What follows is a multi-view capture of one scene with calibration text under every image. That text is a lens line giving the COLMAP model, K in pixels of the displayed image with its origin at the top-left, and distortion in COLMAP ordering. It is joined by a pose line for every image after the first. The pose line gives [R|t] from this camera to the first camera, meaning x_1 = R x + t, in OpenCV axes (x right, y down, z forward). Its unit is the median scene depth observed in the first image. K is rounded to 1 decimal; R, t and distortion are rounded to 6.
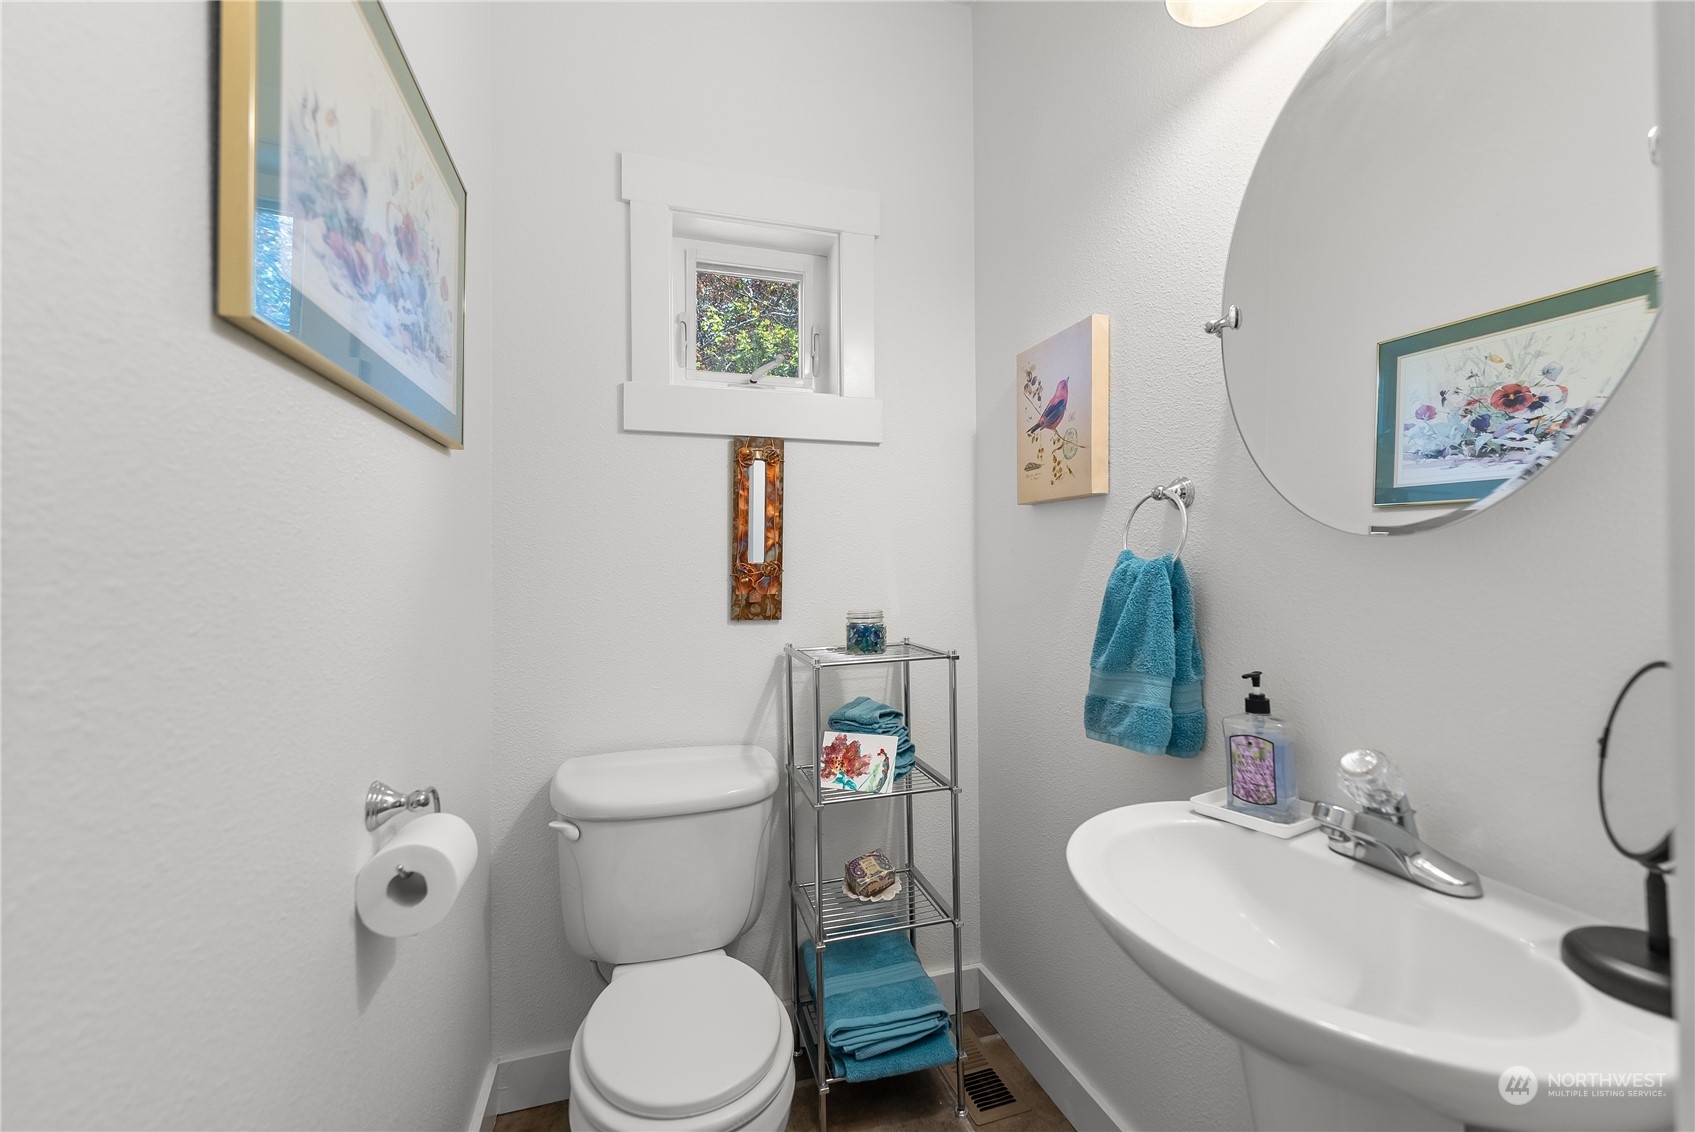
lens RADIAL K [[686.1, 0, 838.1], [0, 686.1, 562.5], [0, 0, 1]] dist [0.003366, 0.000120]
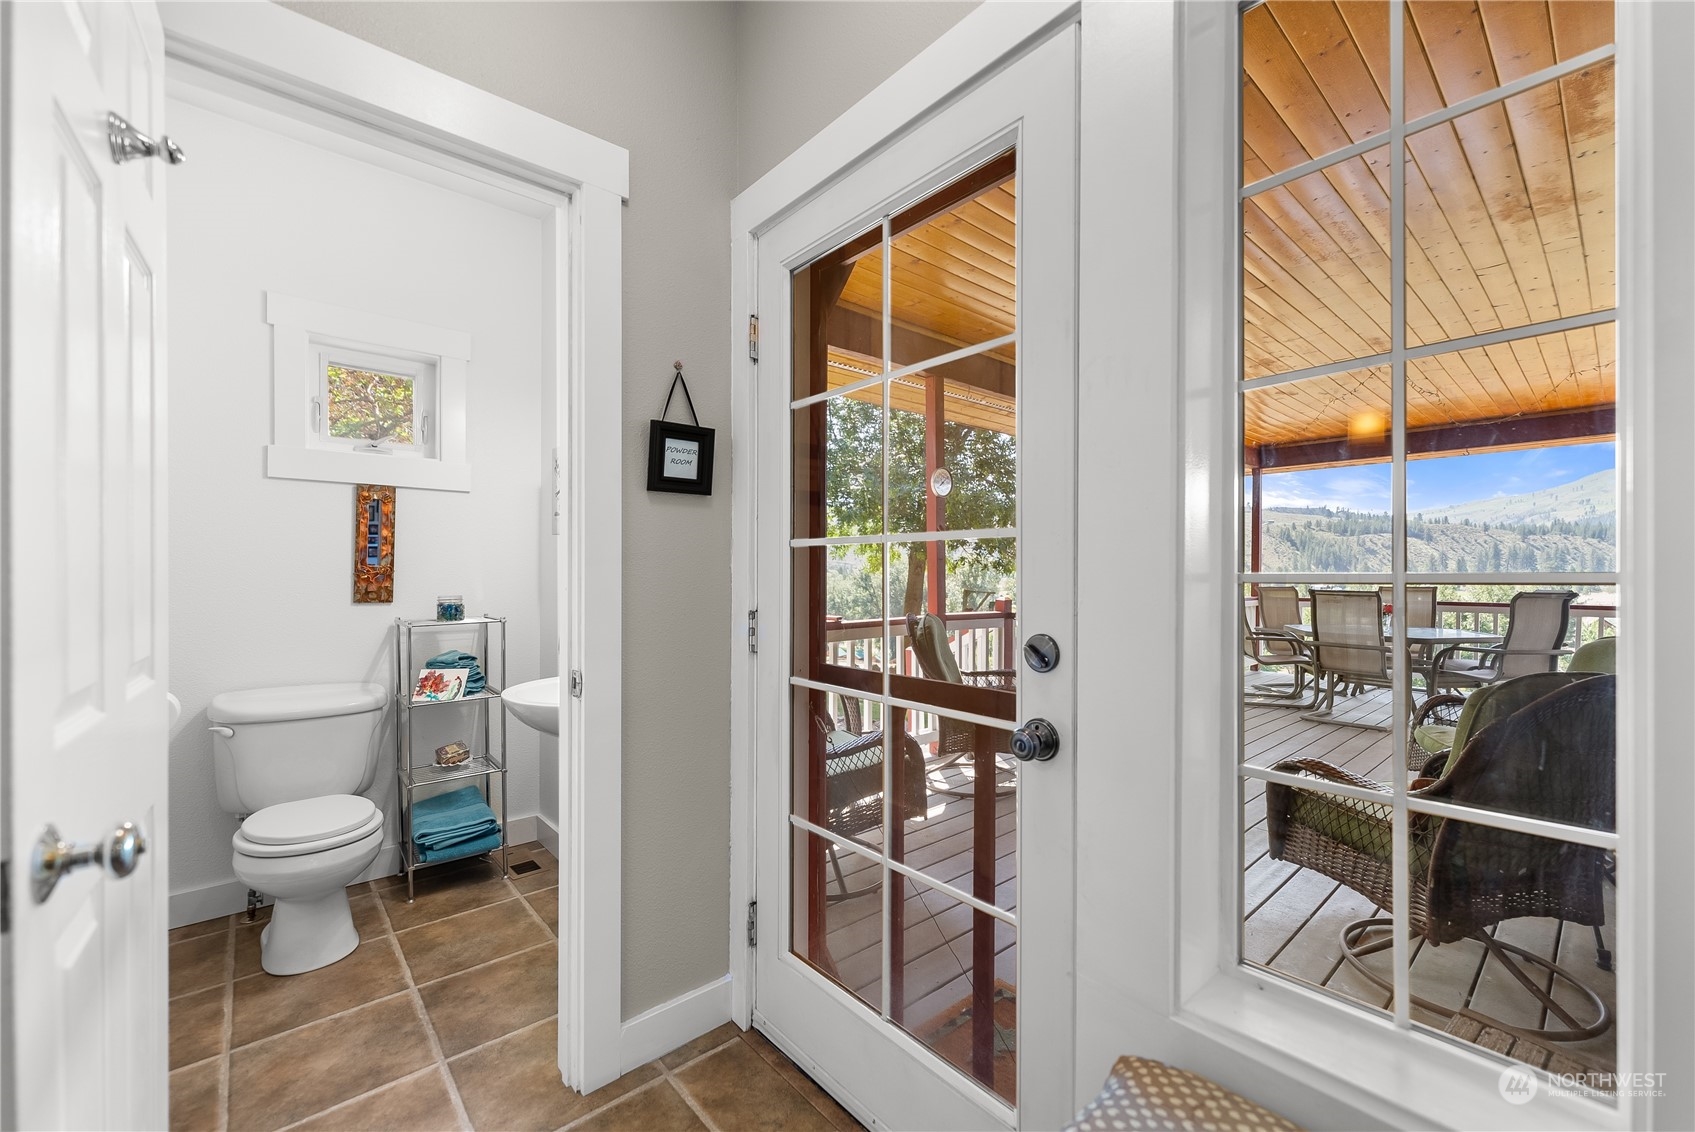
lens RADIAL K [[686.1, 0, 846.7], [0, 686.1, 576.5], [0, 0, 1]] dist [0.003366, 0.000120]
pose [[0.912388, 0.010131, 0.409200, 0.230256], [-0.015253, 0.999841, 0.009257, -0.006856], [-0.409041, -0.014687, 0.912398, -0.894070]]
